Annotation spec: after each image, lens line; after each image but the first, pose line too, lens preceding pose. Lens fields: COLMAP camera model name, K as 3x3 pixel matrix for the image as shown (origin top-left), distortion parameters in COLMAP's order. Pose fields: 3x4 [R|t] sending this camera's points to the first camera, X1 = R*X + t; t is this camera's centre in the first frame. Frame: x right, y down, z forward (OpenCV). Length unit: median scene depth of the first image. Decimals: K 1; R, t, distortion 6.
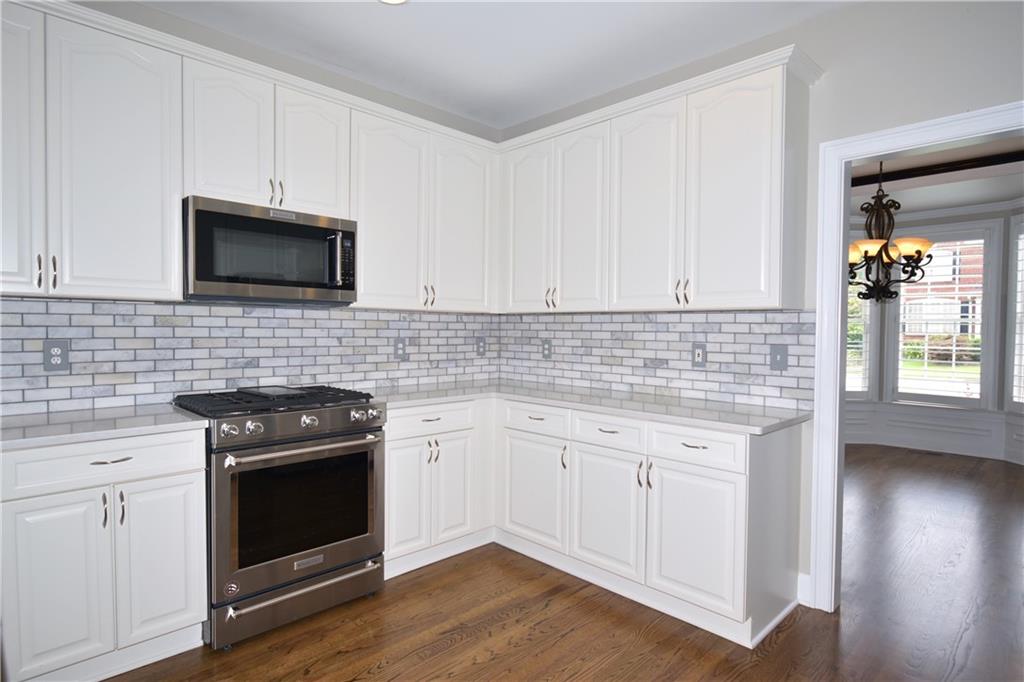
lens RADIAL K [[555.9, 0, 516.6], [0, 555.9, 344.3], [0, 0, 1]] dist [0.000238, -0.000359]
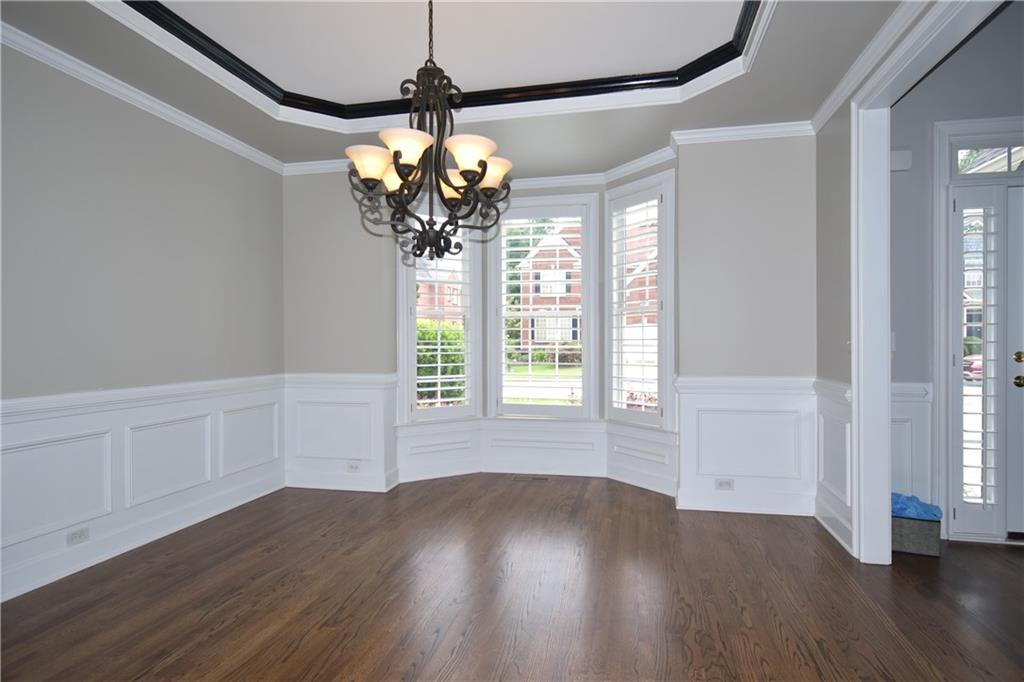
lens RADIAL K [[555.9, 0, 516.6], [0, 555.9, 344.3], [0, 0, 1]] dist [0.000238, -0.000359]
pose [[0.841182, -0.014115, 0.540568, 0.301464], [0.024946, 0.999608, -0.012718, 0.012865], [-0.540176, 0.024183, 0.841204, 0.350757]]
